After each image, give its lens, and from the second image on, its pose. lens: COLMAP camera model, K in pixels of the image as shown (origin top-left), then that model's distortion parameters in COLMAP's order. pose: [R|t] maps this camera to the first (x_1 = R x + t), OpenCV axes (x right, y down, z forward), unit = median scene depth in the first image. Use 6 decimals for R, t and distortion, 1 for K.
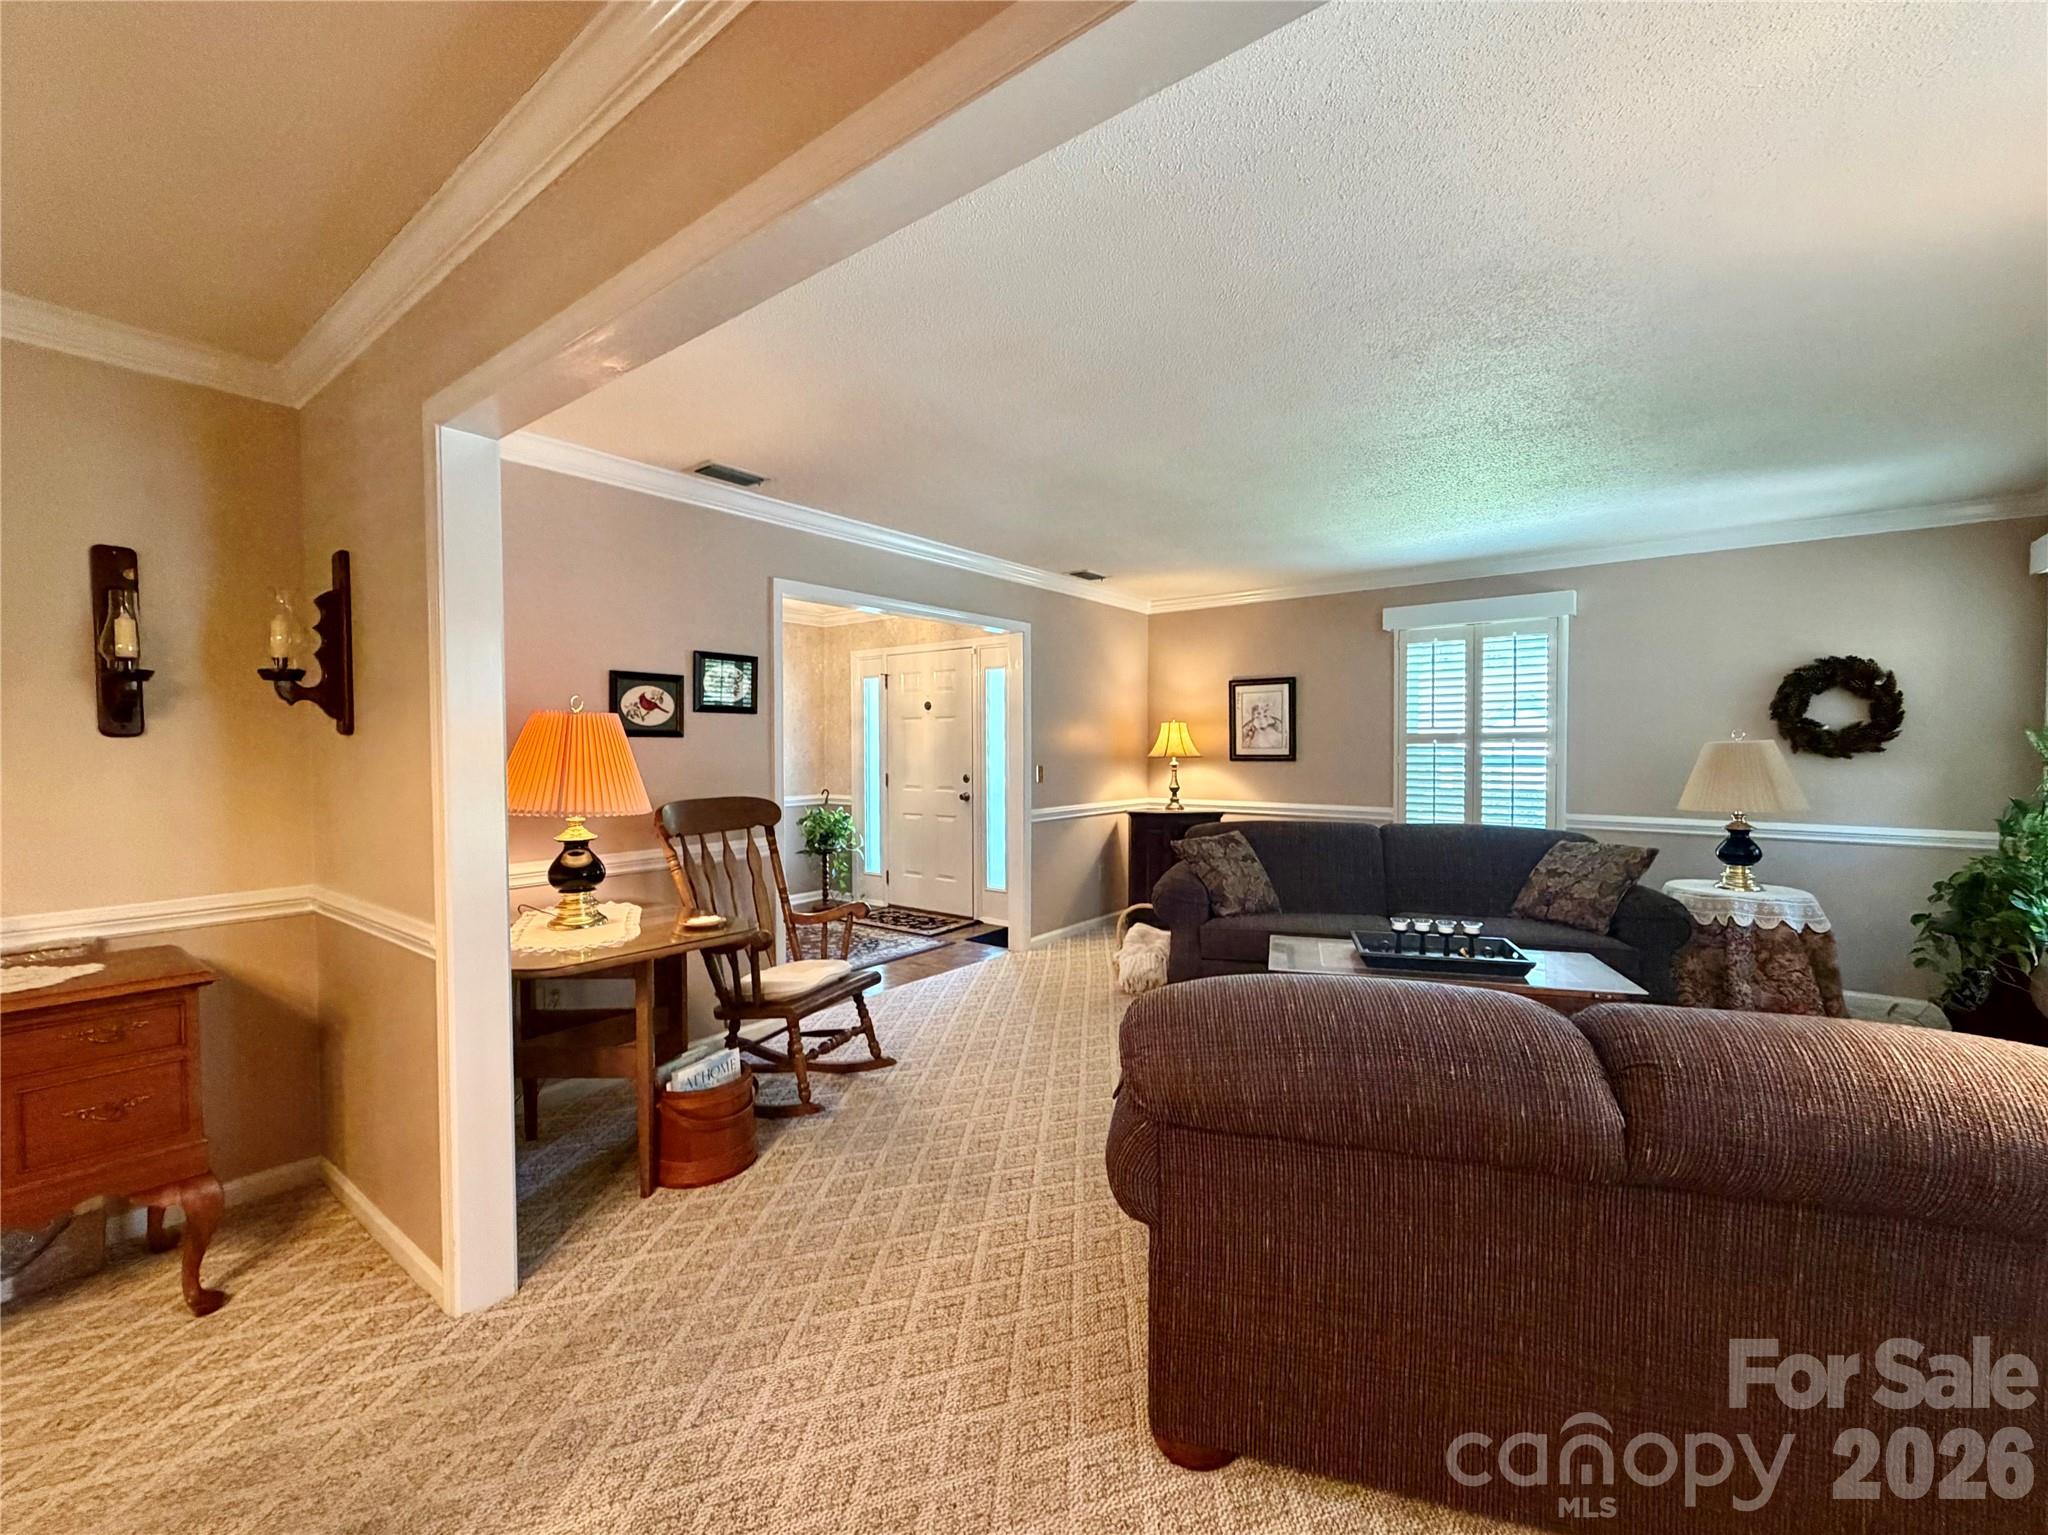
lens RADIAL K [[852.5, 0, 1015.4], [0, 852.5, 768.6], [0, 0, 1]] dist [-0.001371, 0.000055]
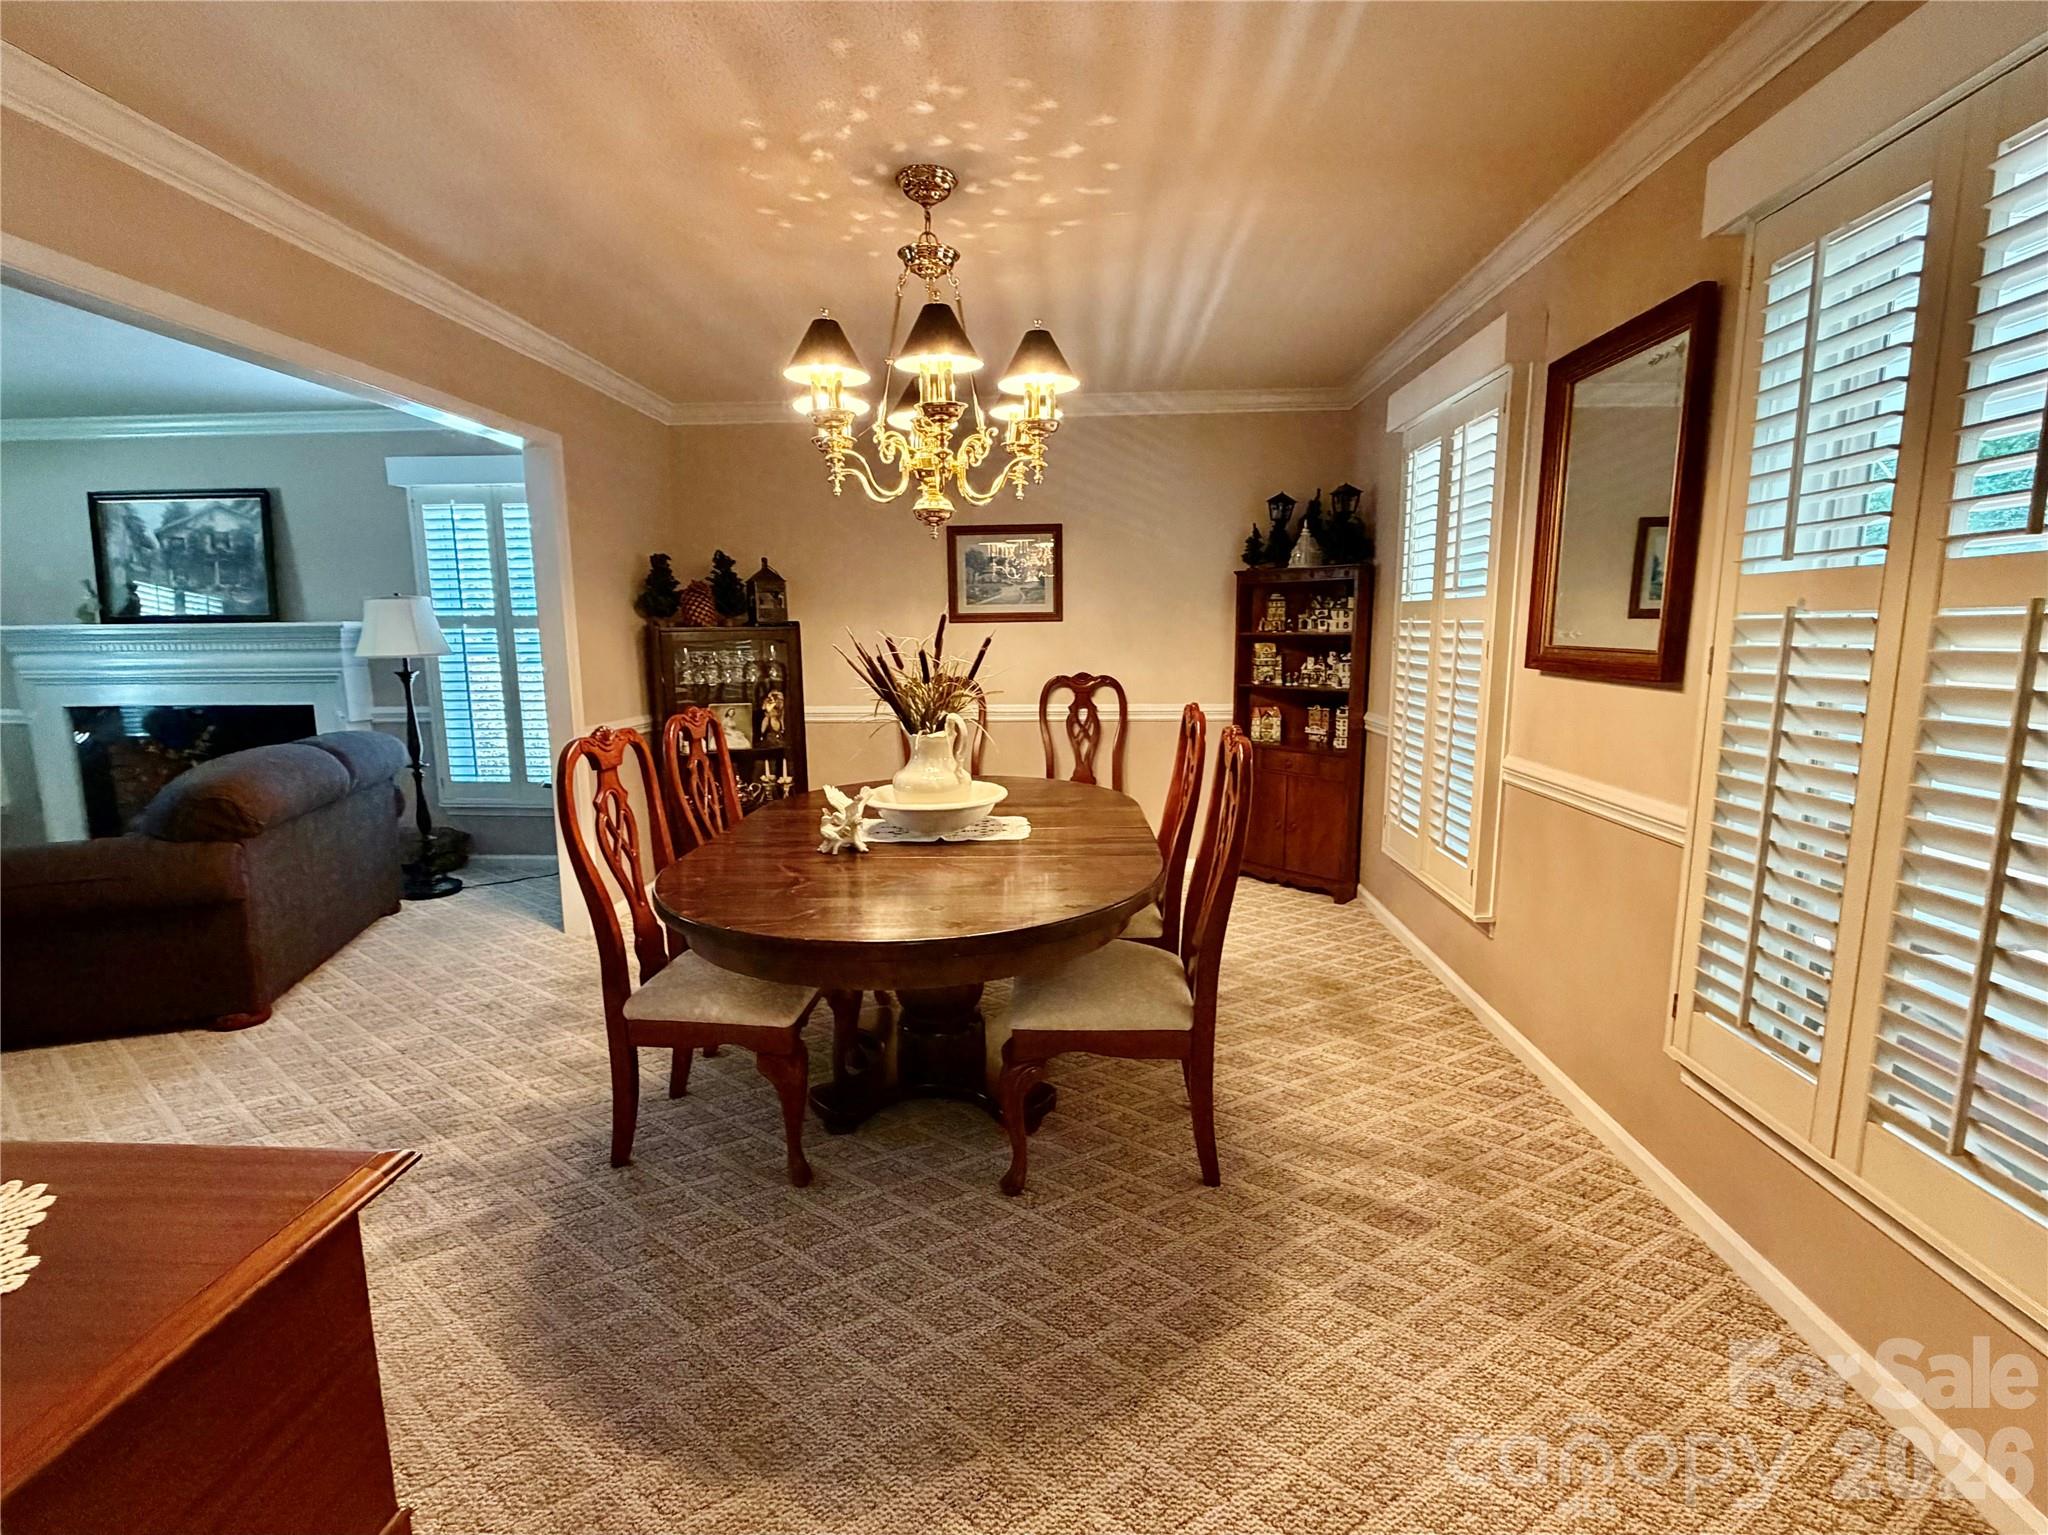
lens RADIAL K [[928.4, 0, 1028.4], [0, 928.4, 769.7], [0, 0, 1]] dist [-0.000698, -0.000804]
pose [[-0.564820, -0.118179, 0.816708, -0.712420], [0.031051, 0.985948, 0.164142, -0.003700], [-0.824630, 0.118071, -0.553213, 0.203356]]
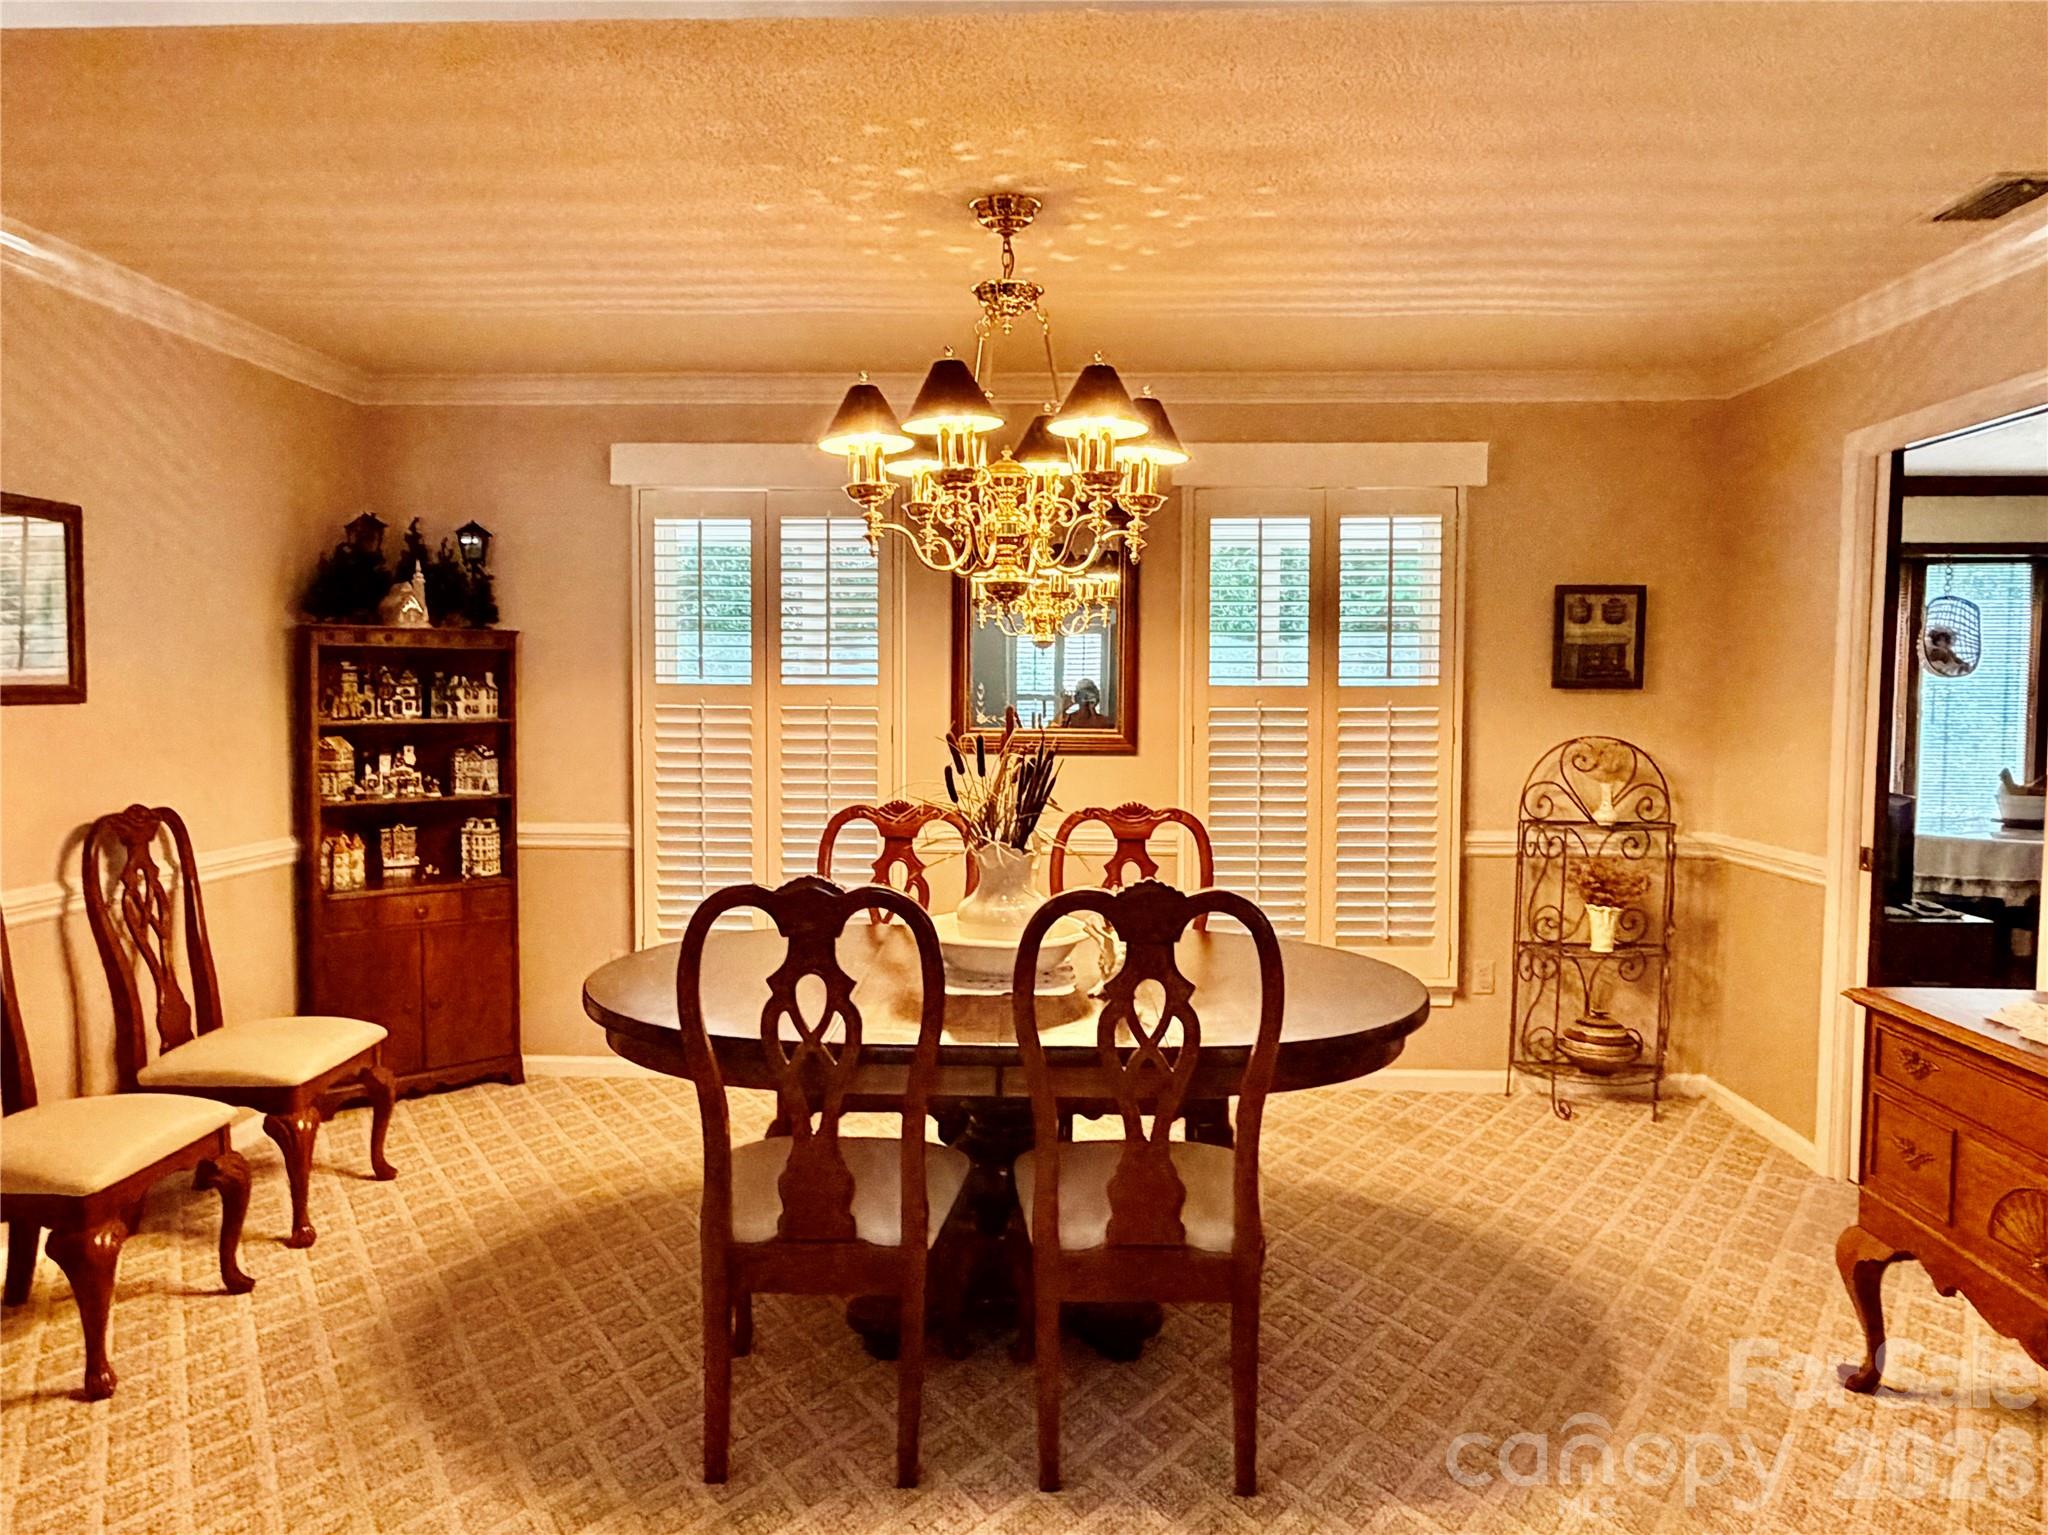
lens RADIAL K [[1415.0, 0, 1024.0], [0, 1415.0, 767.5], [0, 0, 1]] dist [-0.003479, -0.000476]
pose [[-0.813804, 0.031865, -0.580265, 0.079583], [-0.016731, 0.996797, 0.078203, -0.027092], [0.580898, 0.073351, -0.810664, 0.467091]]
